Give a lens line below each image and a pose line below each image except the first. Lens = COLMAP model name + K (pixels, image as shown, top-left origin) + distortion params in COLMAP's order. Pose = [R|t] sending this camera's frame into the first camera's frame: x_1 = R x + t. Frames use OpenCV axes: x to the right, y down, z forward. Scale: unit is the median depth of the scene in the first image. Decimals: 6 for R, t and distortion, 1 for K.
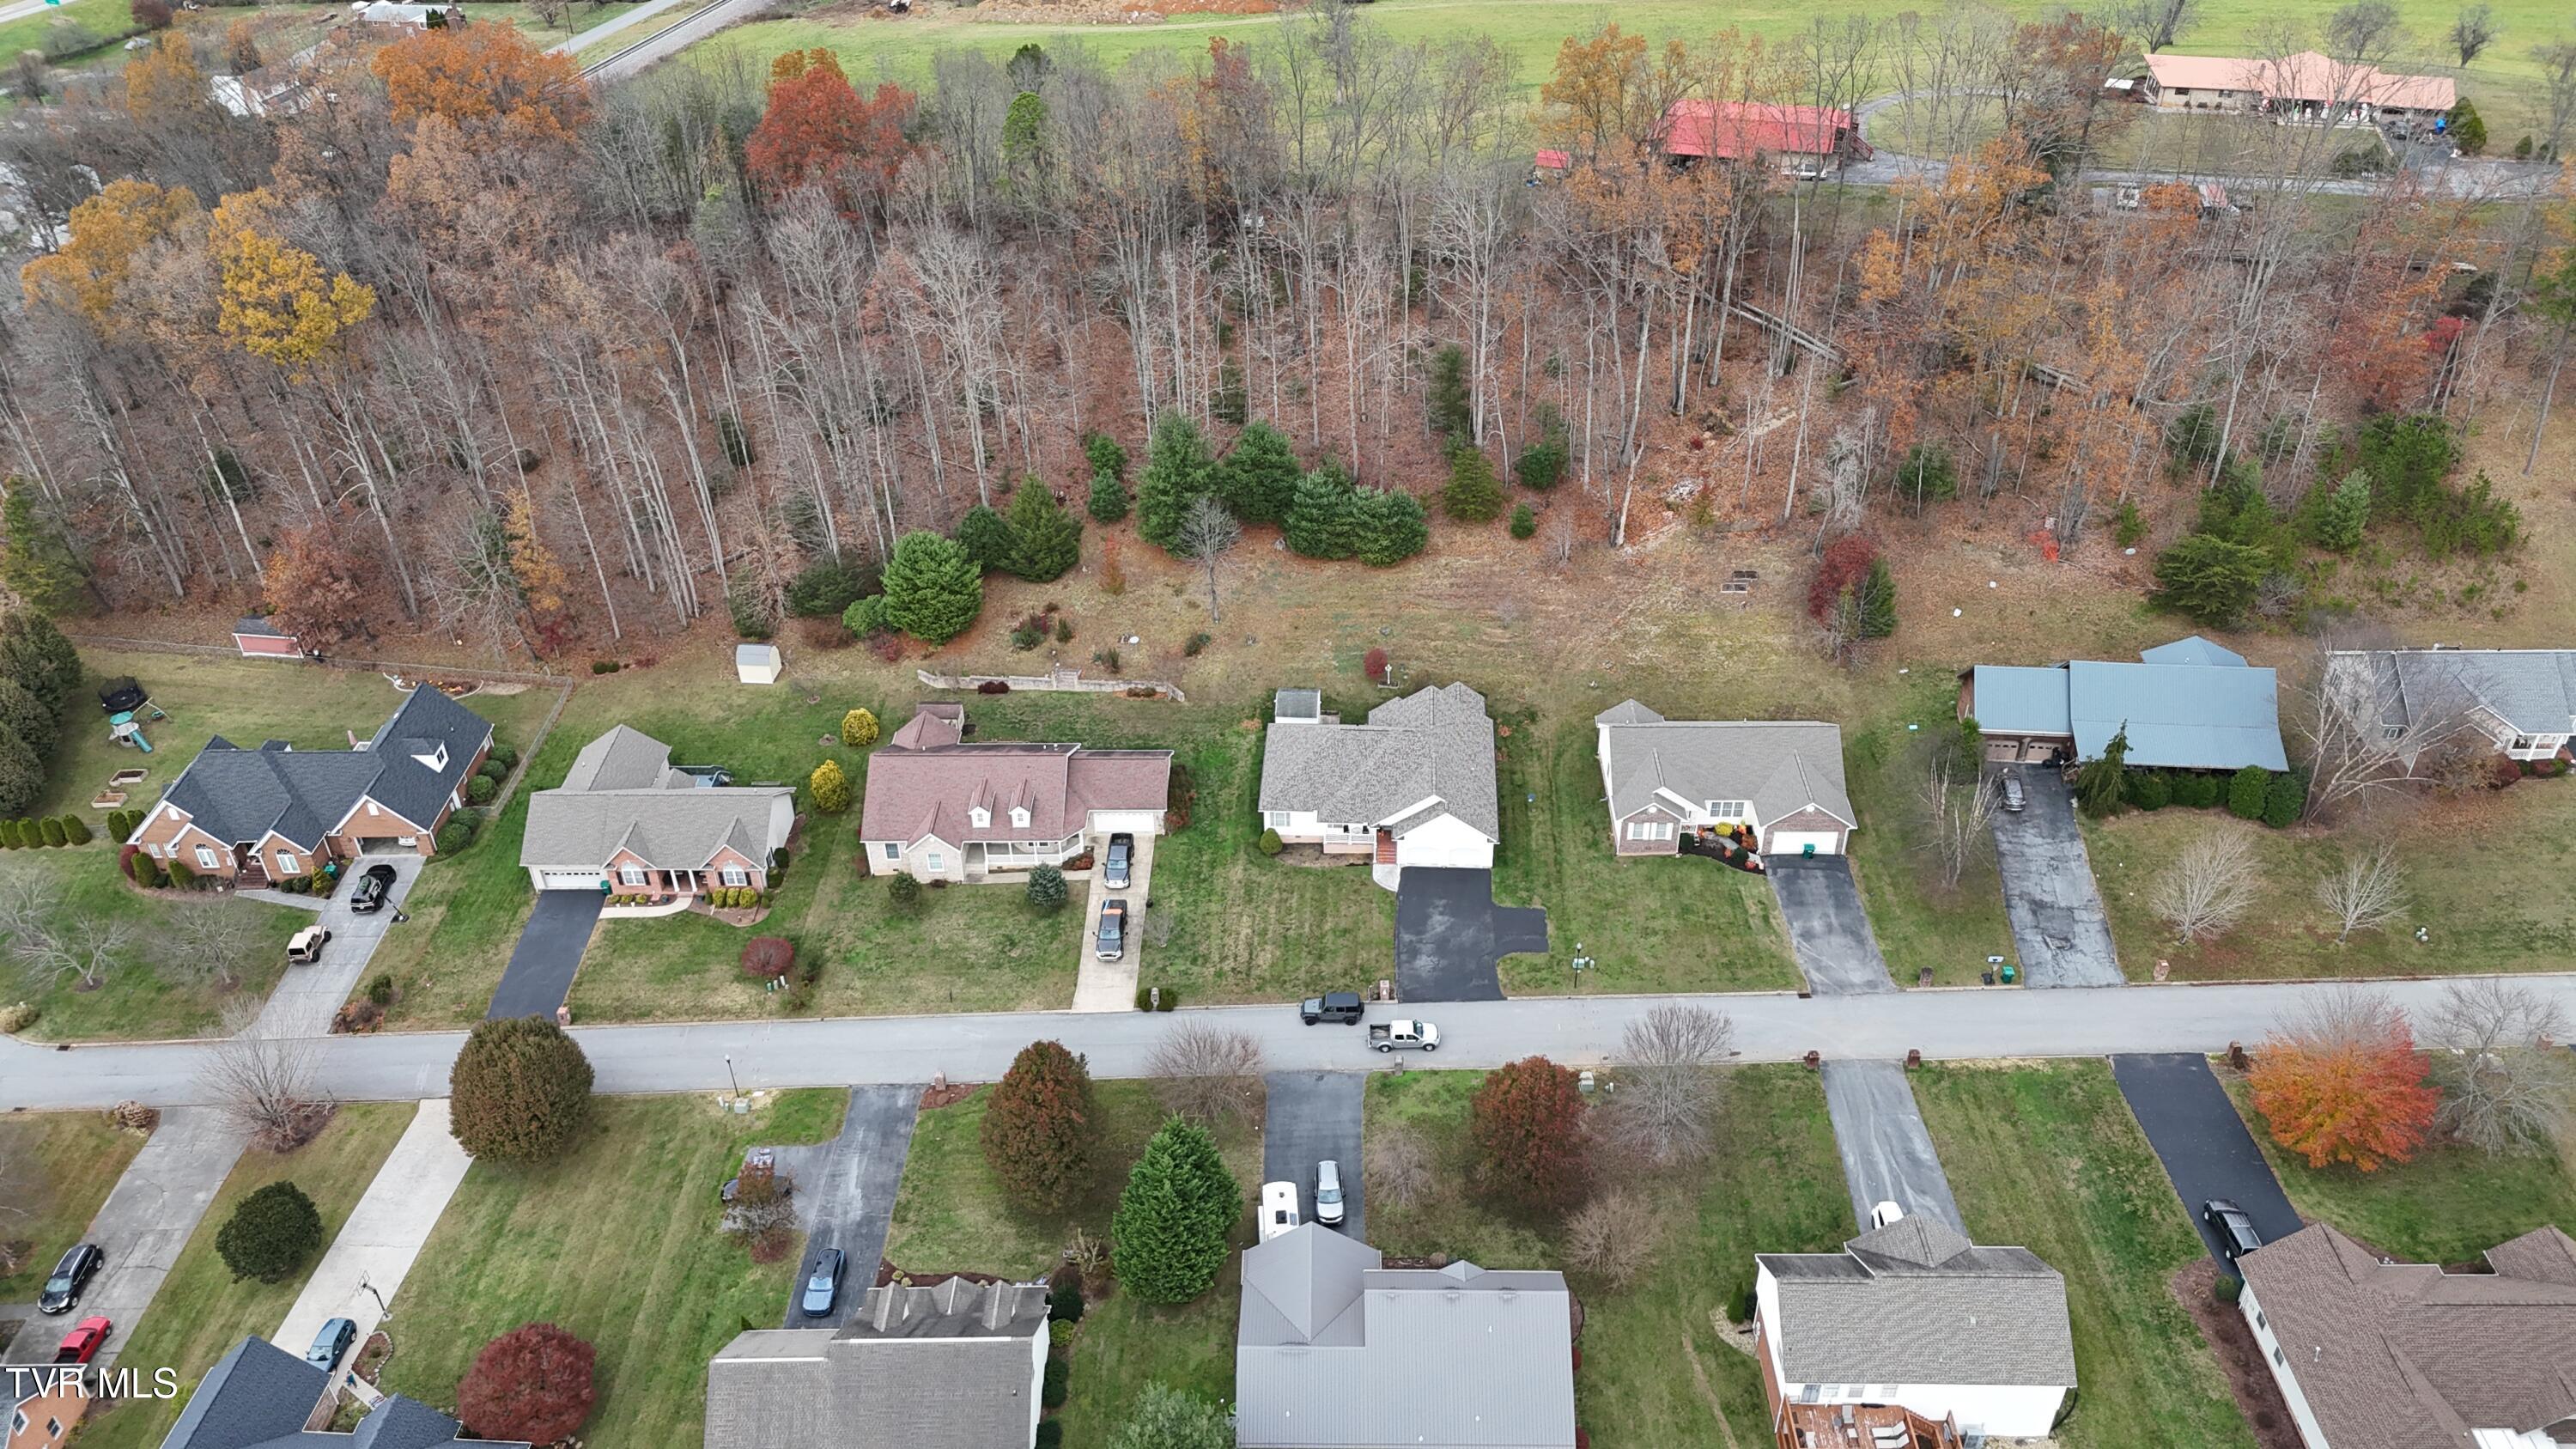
lens RADIAL K [[1893.8, 0, 1296.6], [0, 1893.8, 717.7], [0, 0, 1]] dist [0.071706, -0.069715]
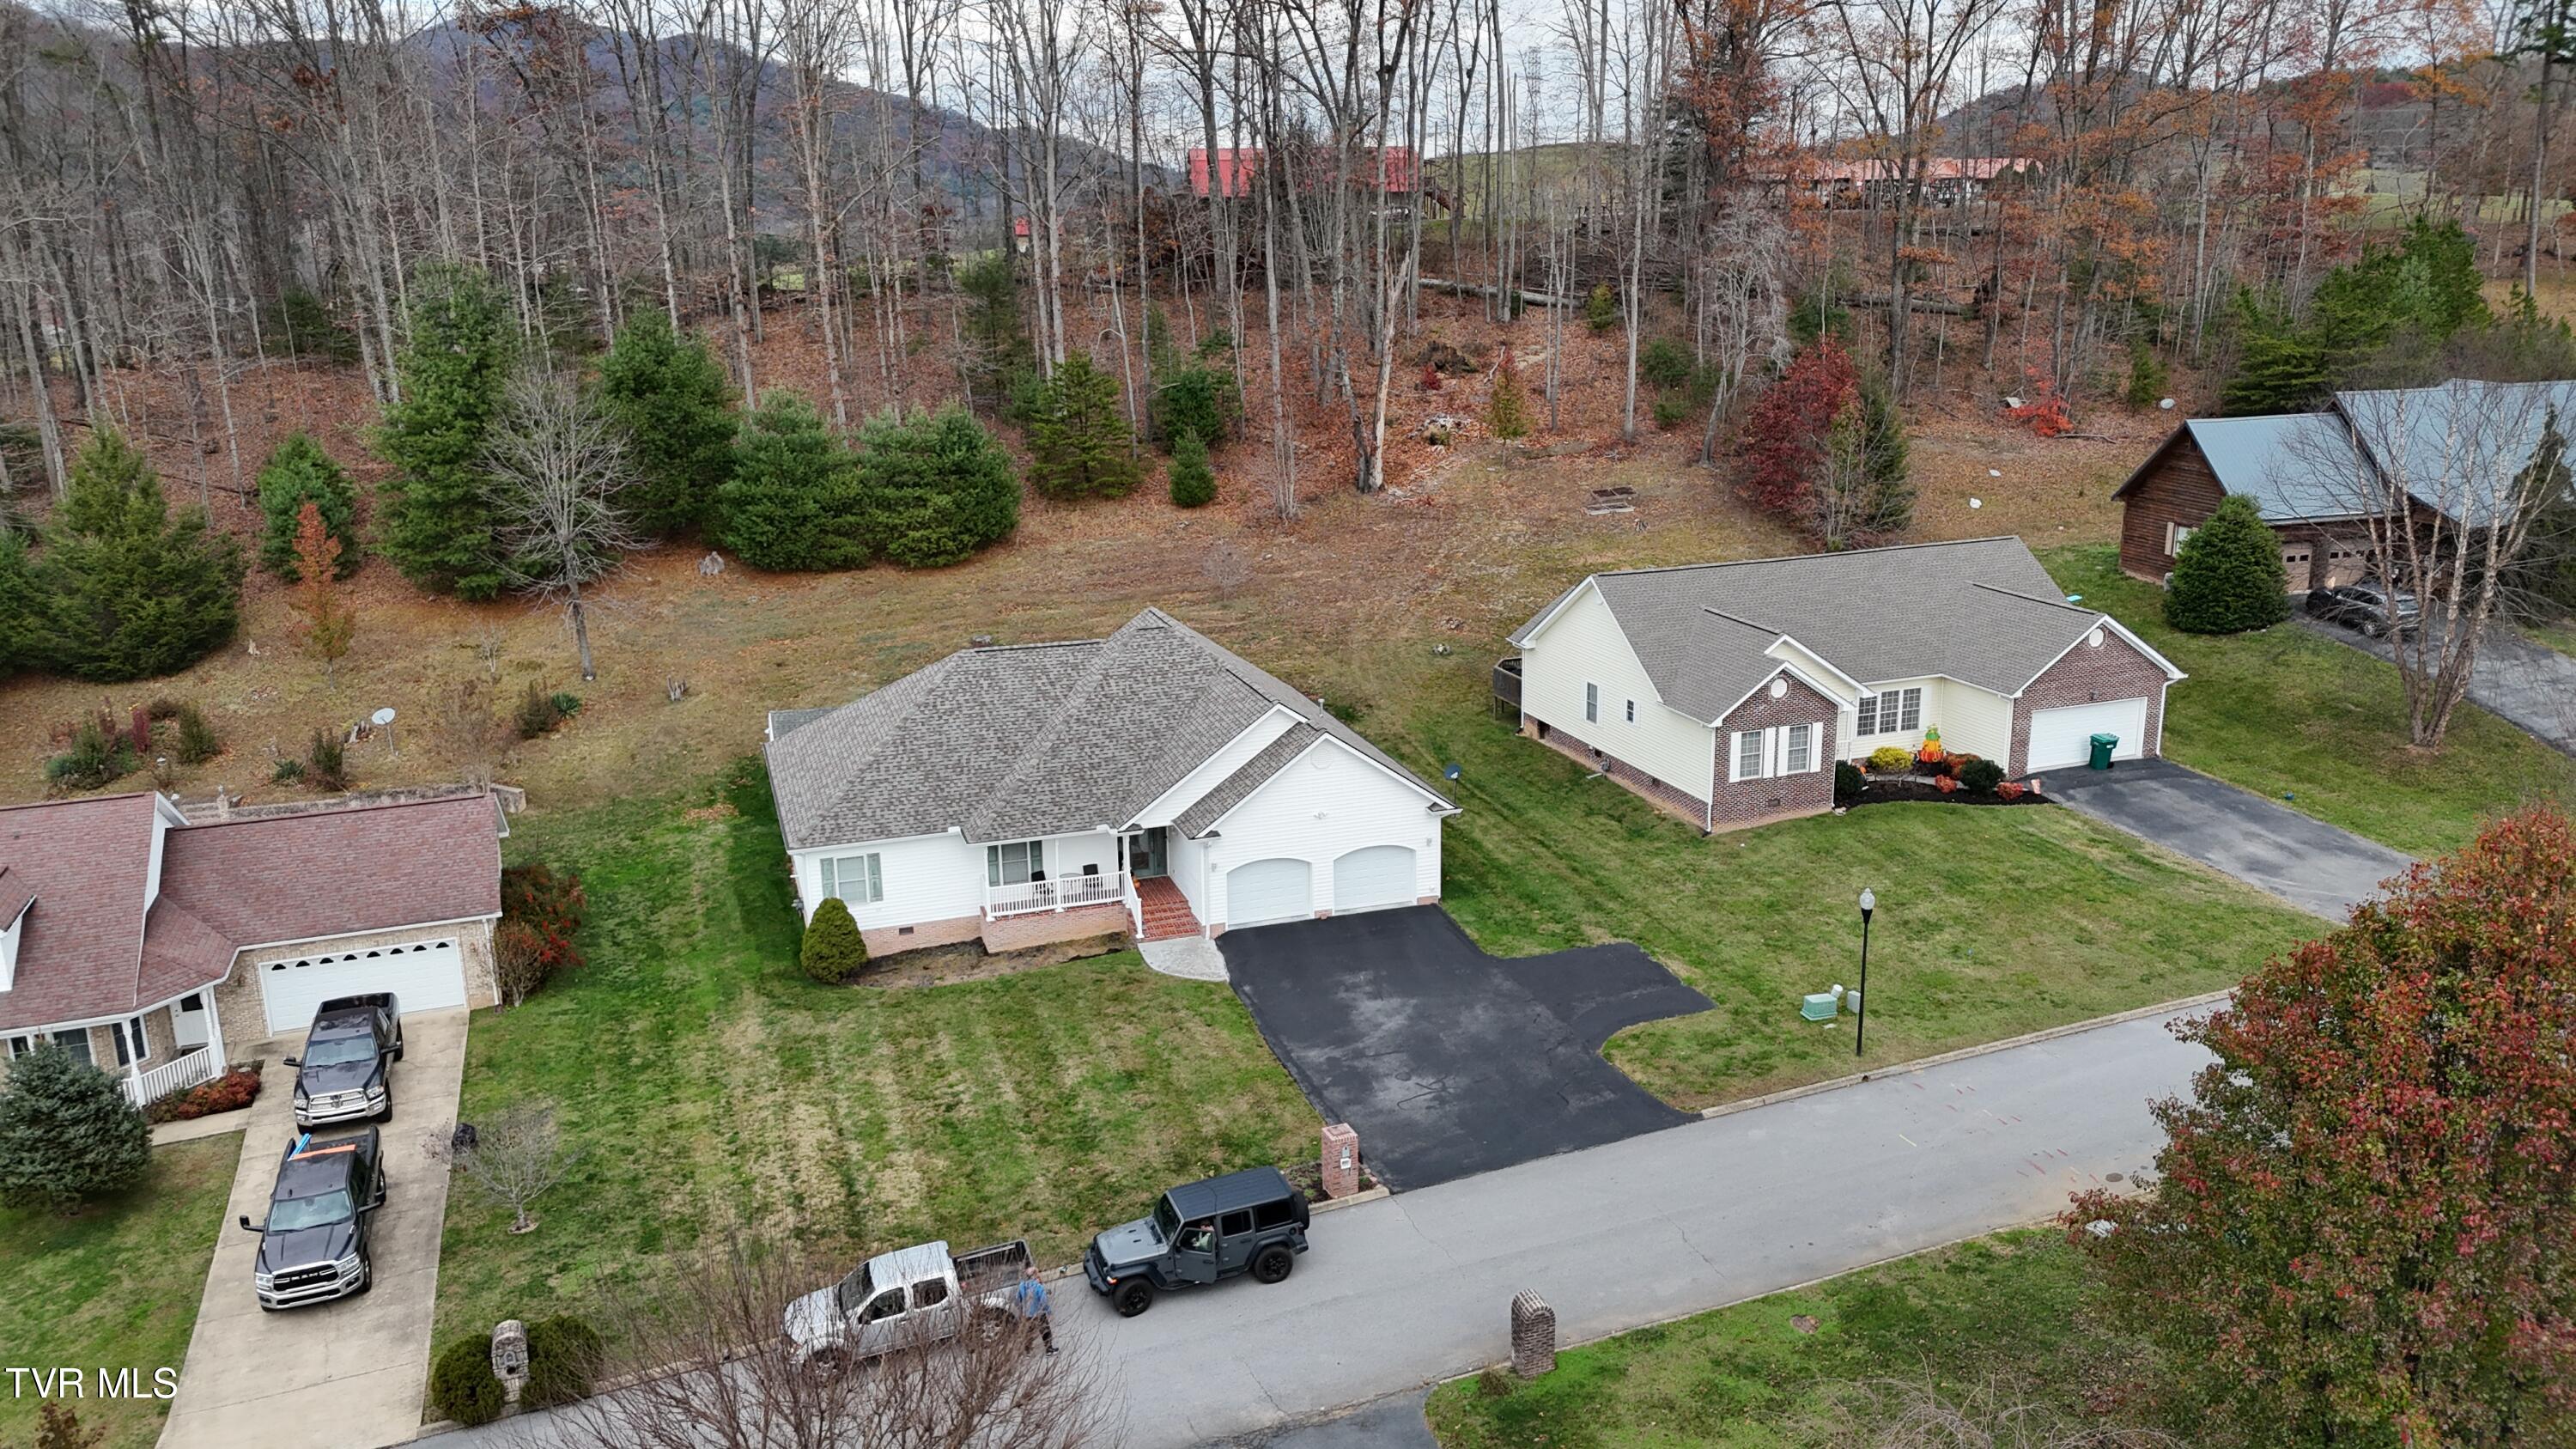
lens RADIAL K [[1893.8, 0, 1302.0], [0, 1893.8, 716.4], [0, 0, 1]] dist [0.071706, -0.069715]
pose [[0.930041, -0.093163, 0.355451, -0.055674], [0.214755, 0.922735, -0.320063, 0.162270], [-0.298169, 0.374007, 0.878188, 0.662697]]
